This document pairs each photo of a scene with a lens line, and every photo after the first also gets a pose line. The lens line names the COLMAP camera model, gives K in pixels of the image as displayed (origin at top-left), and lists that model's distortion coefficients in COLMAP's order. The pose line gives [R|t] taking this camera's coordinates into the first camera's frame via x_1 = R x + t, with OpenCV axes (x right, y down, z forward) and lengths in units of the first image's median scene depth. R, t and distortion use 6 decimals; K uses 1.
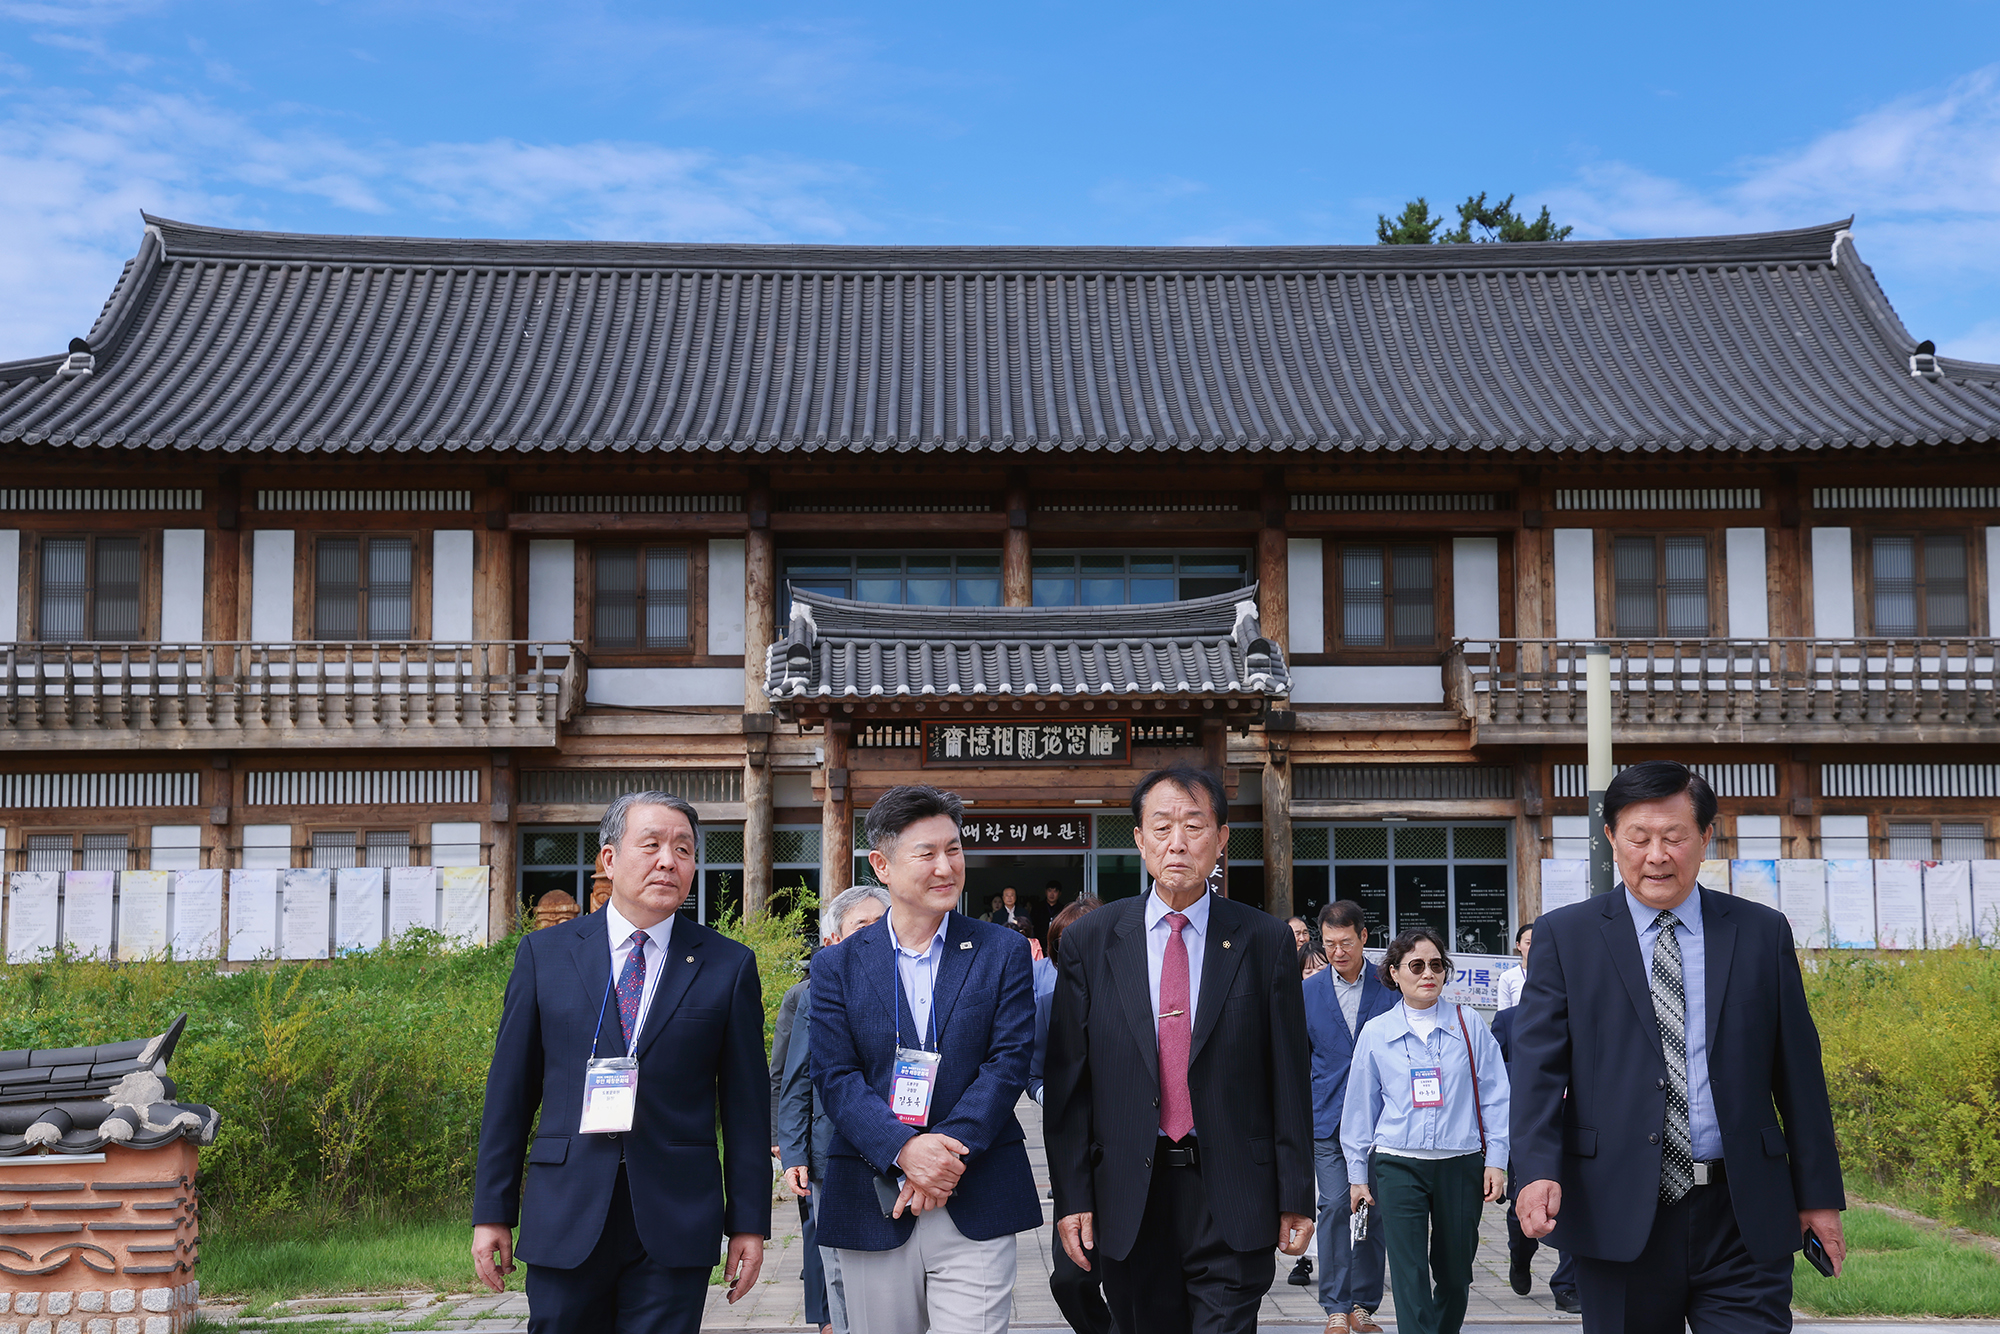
lens RADIAL K [[3118.9, 0, 1000.0], [0, 3118.9, 667.0], [0, 0, 1]] dist [0.040462, 0.074820]
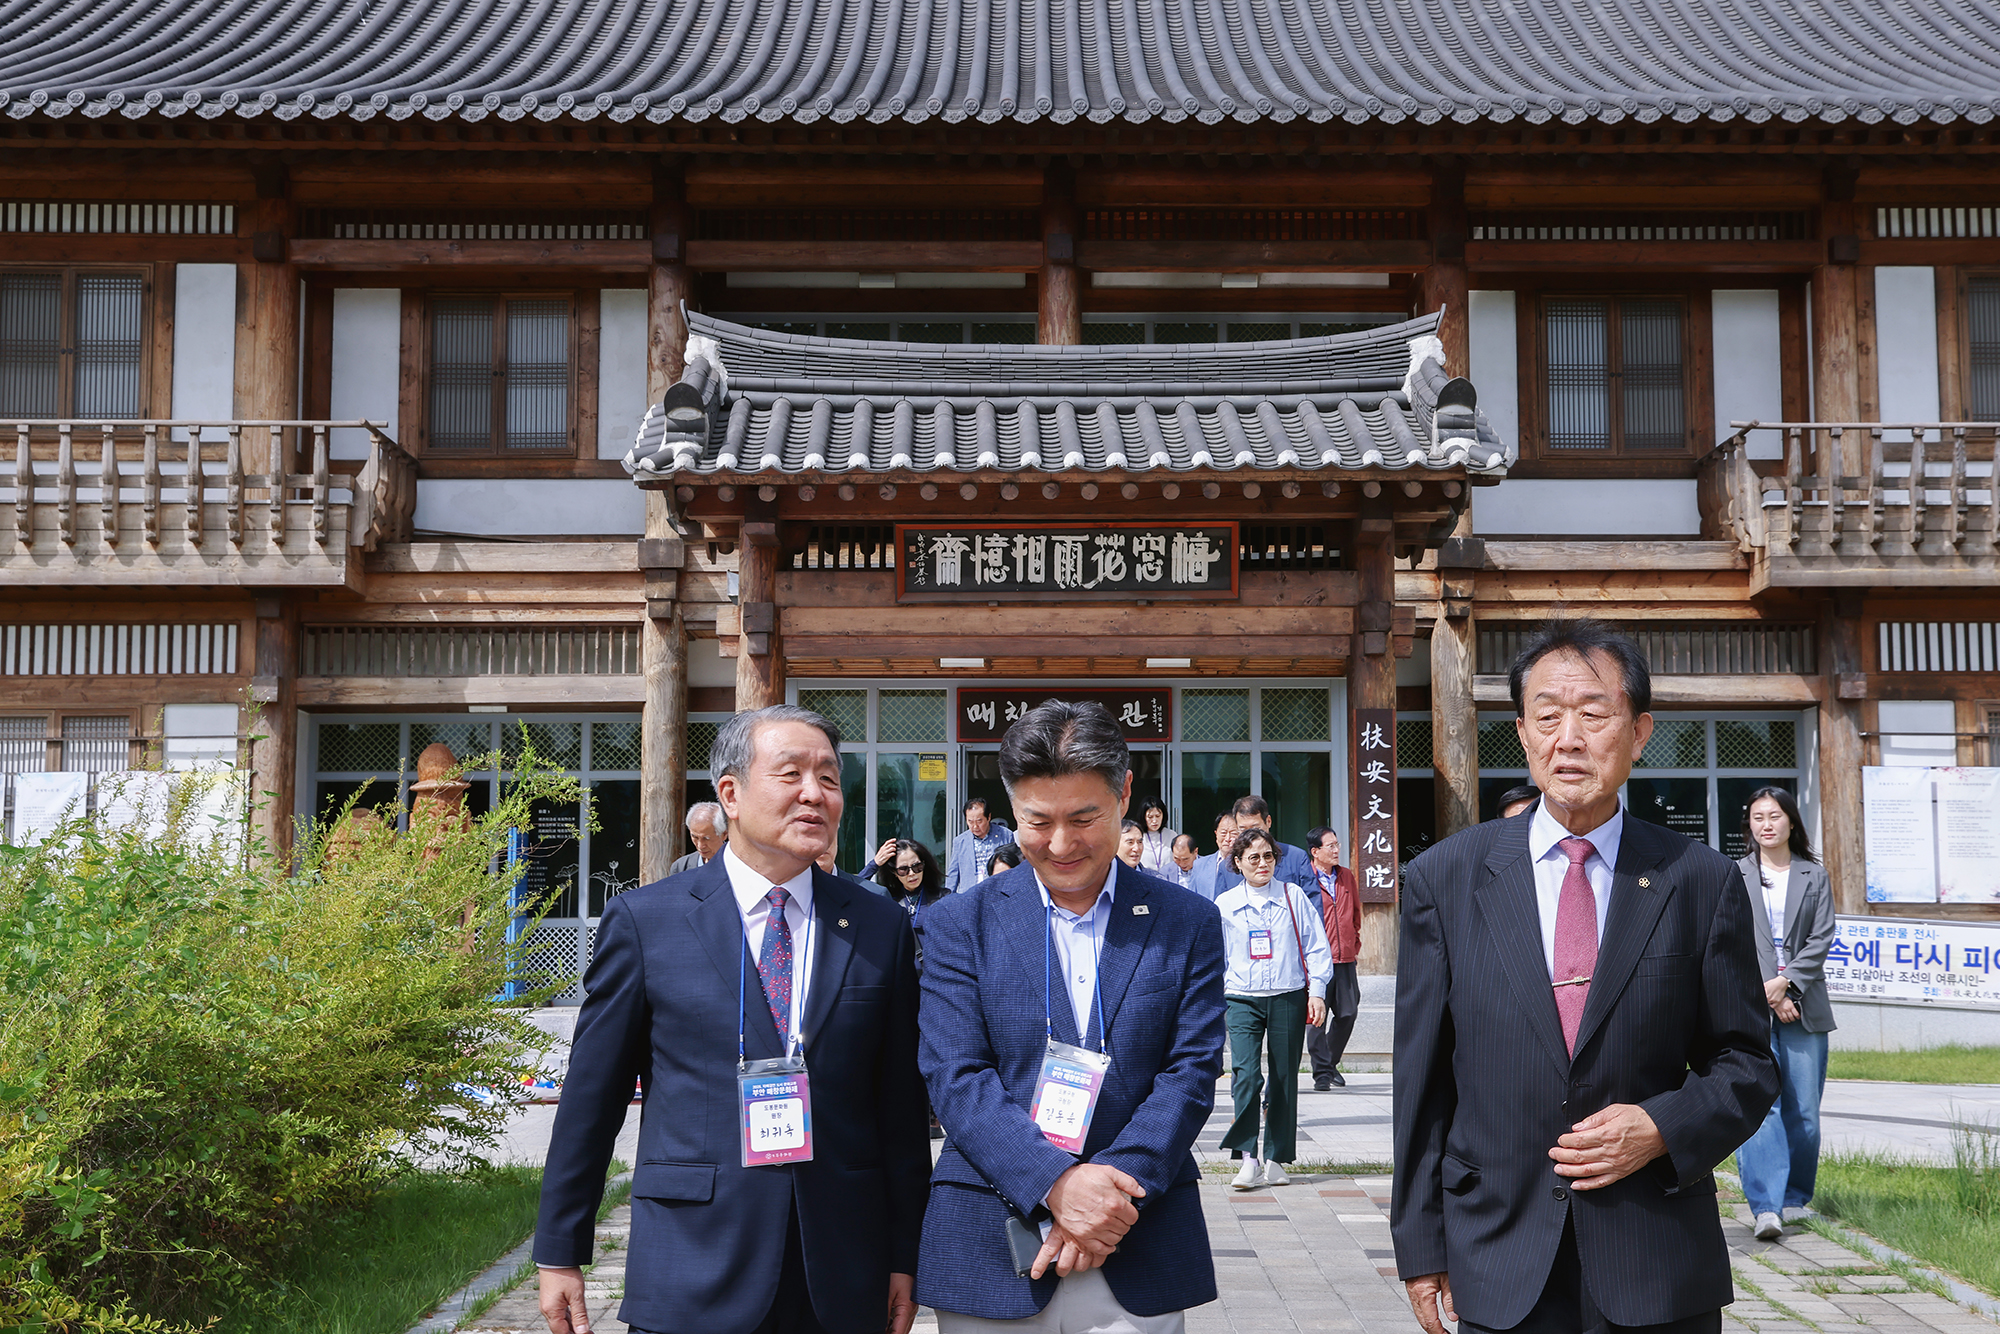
lens RADIAL K [[2452.7, 0, 1000.0], [0, 2452.7, 667.0], [0, 0, 1]] dist [0.012094, 0.037456]
pose [[0.999461, 0.001368, -0.032786, 0.010361], [-0.001620, 0.999969, -0.007669, 0.045766], [0.032775, 0.007718, 0.999433, 0.489164]]
